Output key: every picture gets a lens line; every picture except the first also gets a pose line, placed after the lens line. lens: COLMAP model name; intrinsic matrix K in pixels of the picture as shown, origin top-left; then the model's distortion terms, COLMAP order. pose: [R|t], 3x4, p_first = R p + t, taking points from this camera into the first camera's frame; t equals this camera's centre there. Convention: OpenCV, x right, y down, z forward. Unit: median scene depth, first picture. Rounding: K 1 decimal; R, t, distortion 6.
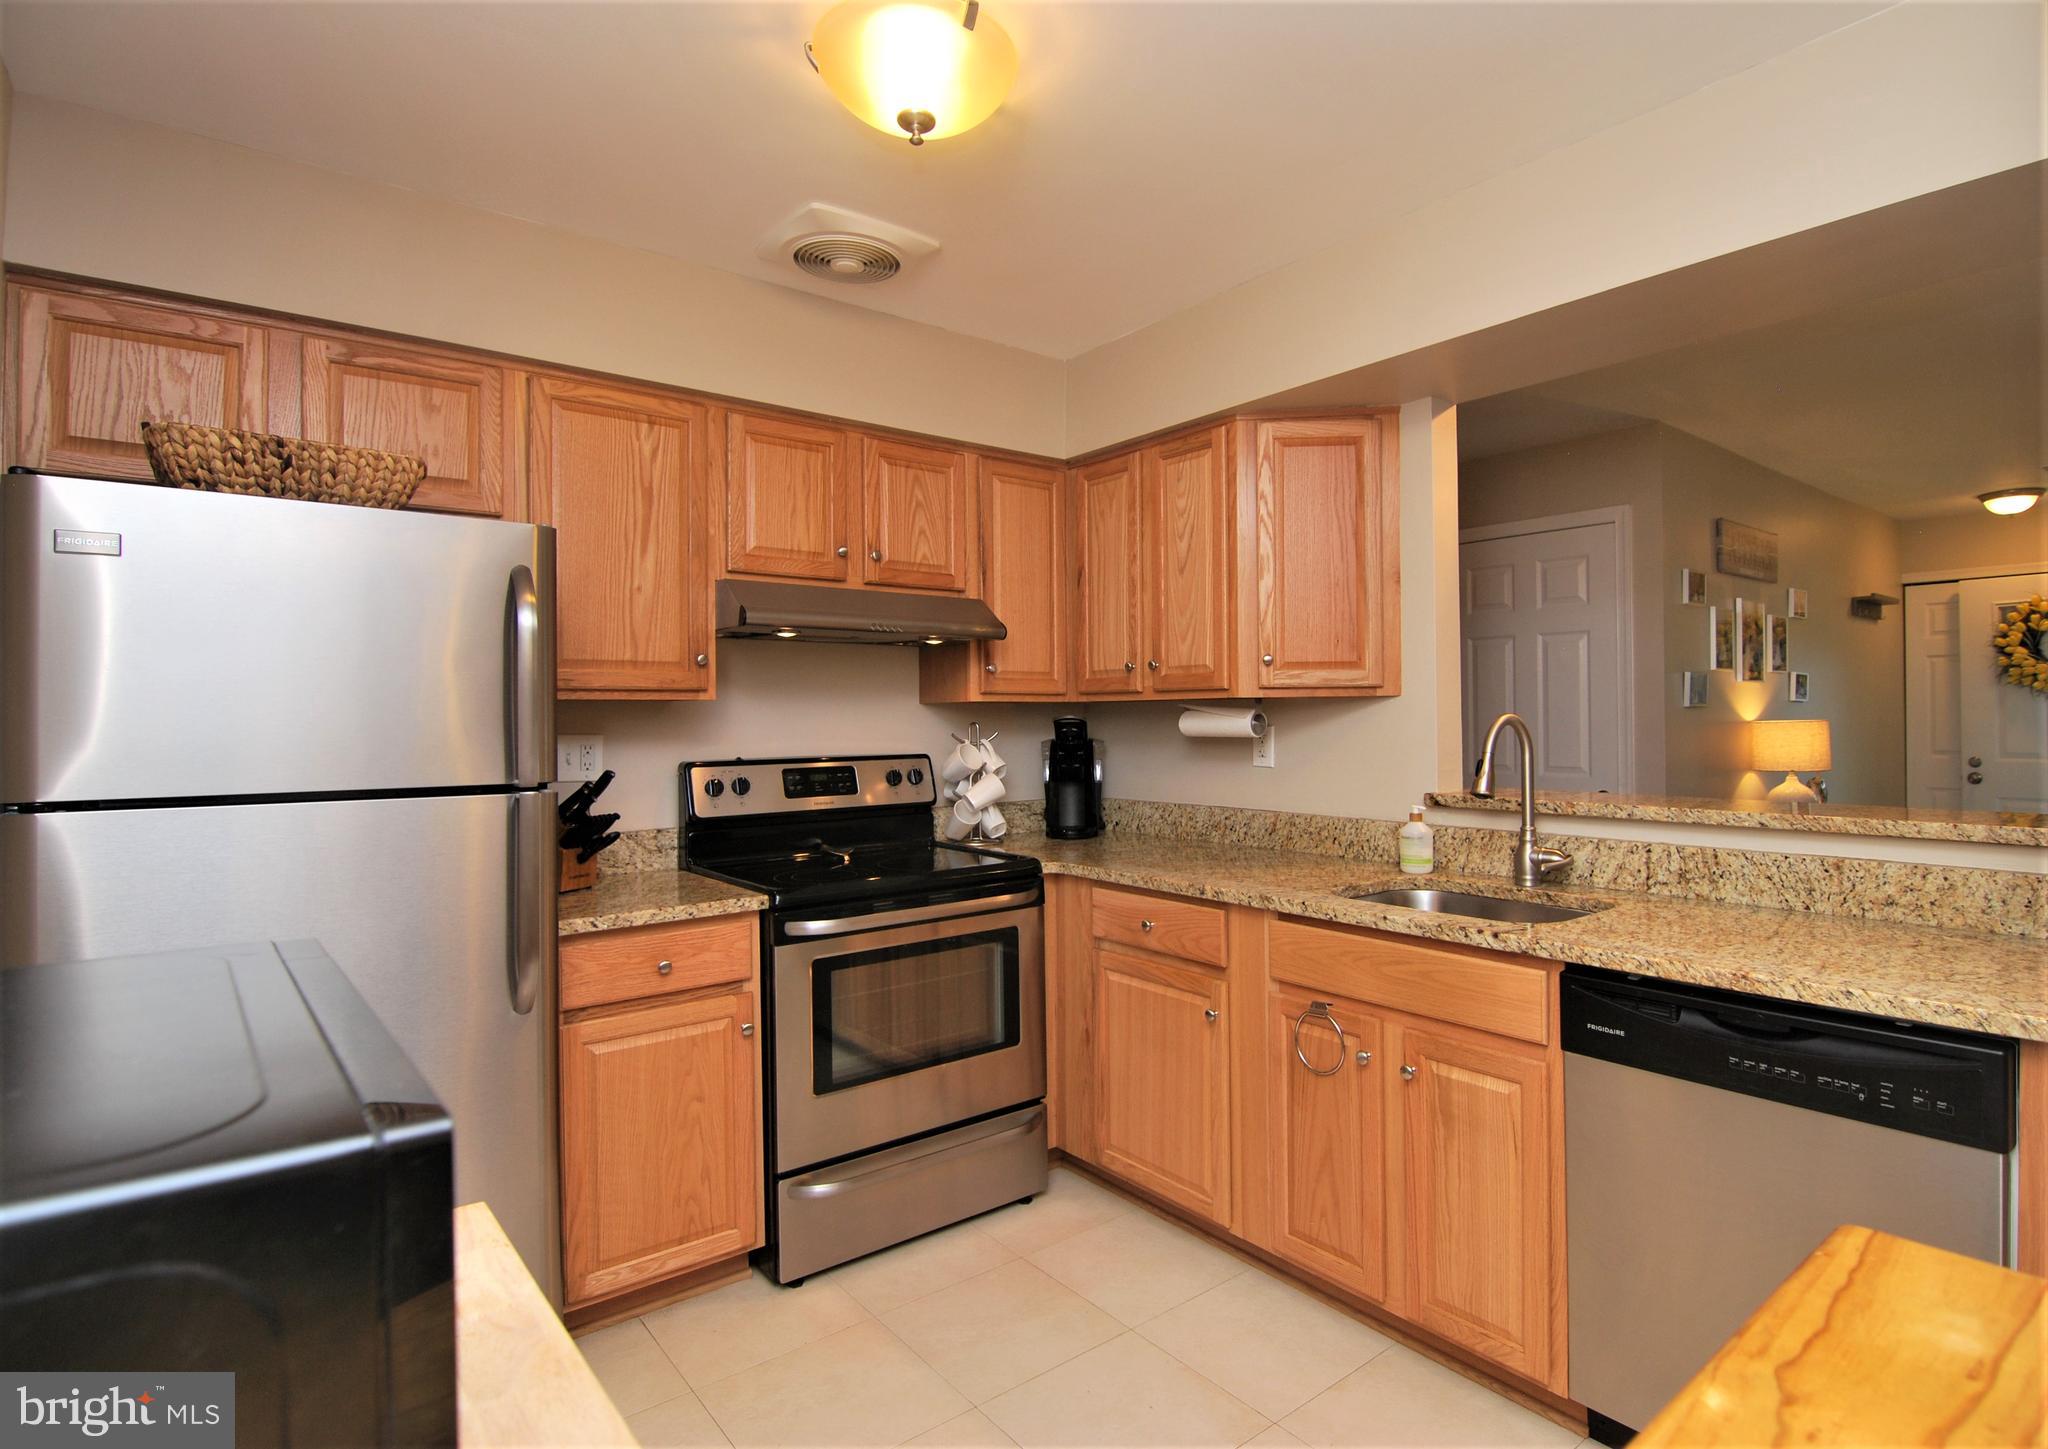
lens RADIAL K [[1027.5, 0, 1042.9], [0, 1027.5, 712.9], [0, 0, 1]] dist [-0.010411, -0.001402]
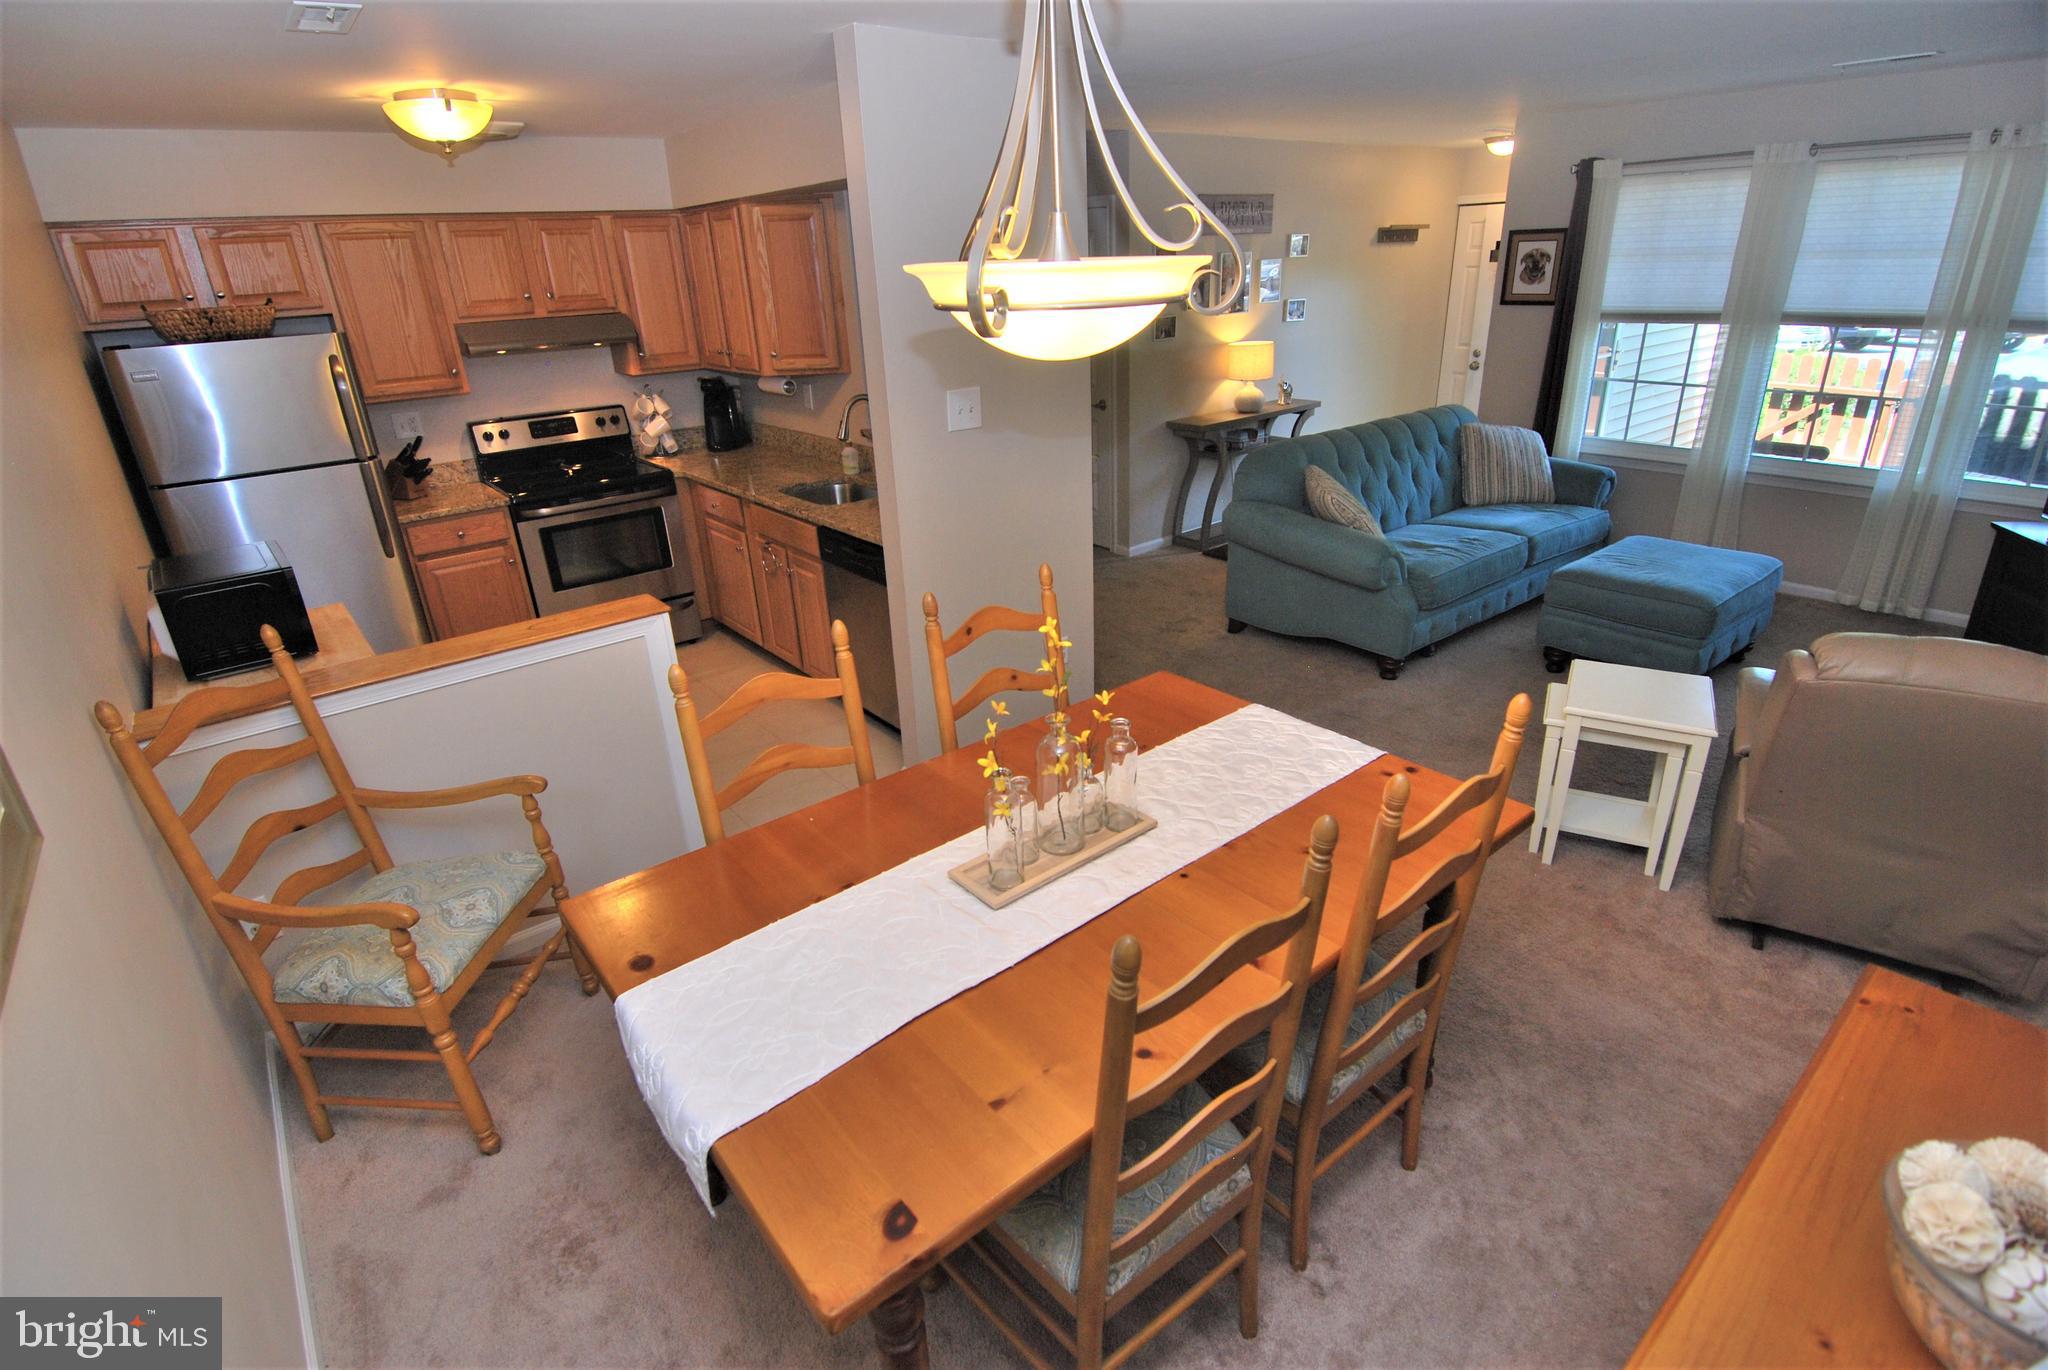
lens RADIAL K [[1008.7, 0, 1013.5], [0, 1008.7, 688.0], [0, 0, 1]] dist [-0.012230, -0.002198]
pose [[0.999351, -0.025832, -0.025100, 0.663214], [0.033778, 0.914057, 0.404177, -0.213994], [0.012502, -0.404762, 0.914336, -0.822017]]
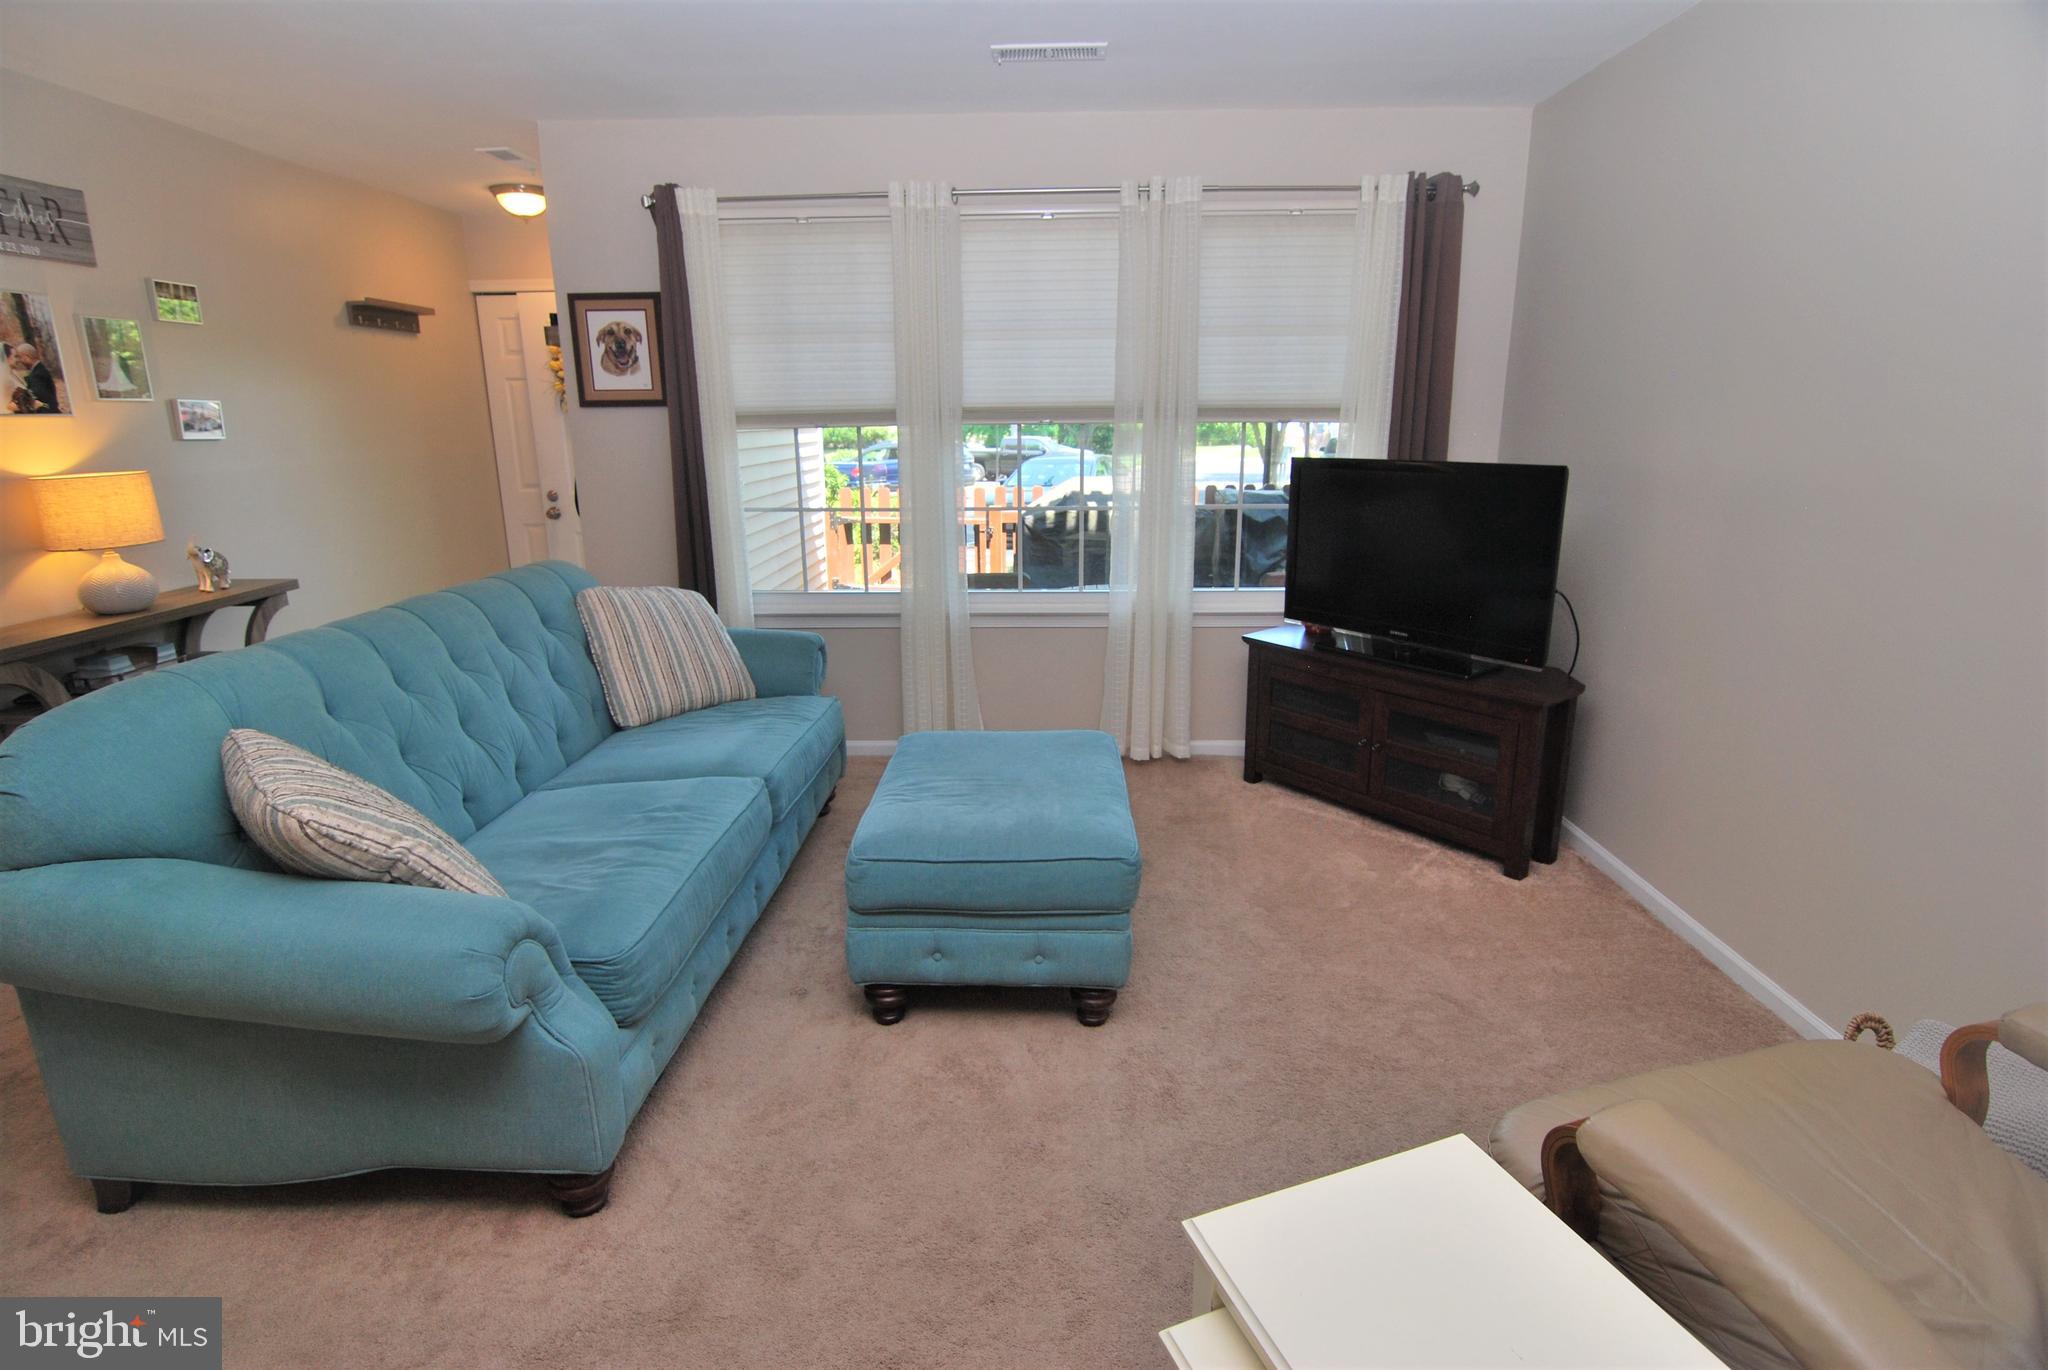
lens RADIAL K [[1008.7, 0, 1018.2], [0, 1008.7, 657.6], [0, 0, 1]] dist [-0.012230, -0.002198]
pose [[0.657370, -0.173618, 0.733295, 1.000621], [-0.001157, 0.972863, 0.231377, -0.045317], [-0.753567, -0.152949, 0.639330, 0.113046]]
